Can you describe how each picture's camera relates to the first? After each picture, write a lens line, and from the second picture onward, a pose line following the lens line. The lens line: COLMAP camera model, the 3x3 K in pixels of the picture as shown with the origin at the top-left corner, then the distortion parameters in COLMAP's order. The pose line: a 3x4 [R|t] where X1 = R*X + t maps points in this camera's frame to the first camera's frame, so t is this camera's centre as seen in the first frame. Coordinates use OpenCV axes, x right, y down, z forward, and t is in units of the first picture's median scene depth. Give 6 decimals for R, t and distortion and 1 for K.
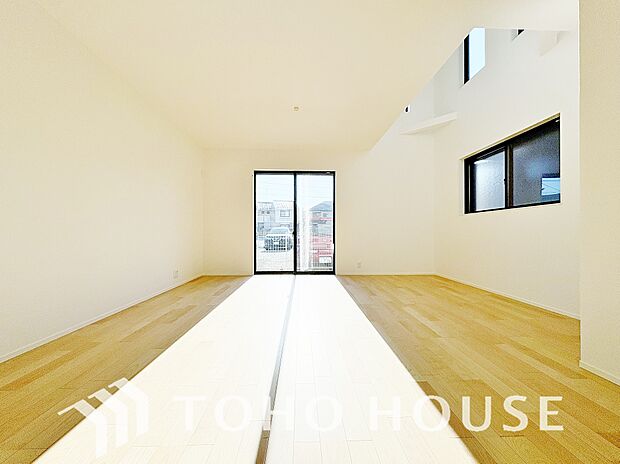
lens RADIAL K [[248.5, 0, 309.3], [0, 248.5, 234.6], [0, 0, 1]] dist [0.001917, -0.001273]
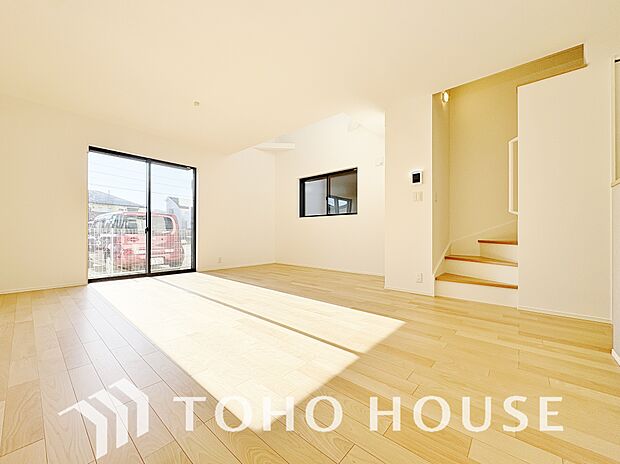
lens RADIAL K [[248.5, 0, 308.0], [0, 248.5, 230.8], [0, 0, 1]] dist [0.001917, -0.001273]
pose [[0.685931, 0.010066, 0.727597, -0.350258], [0.003191, 0.999853, -0.016841, 0.018002], [-0.727660, 0.013873, 0.685798, -0.005367]]
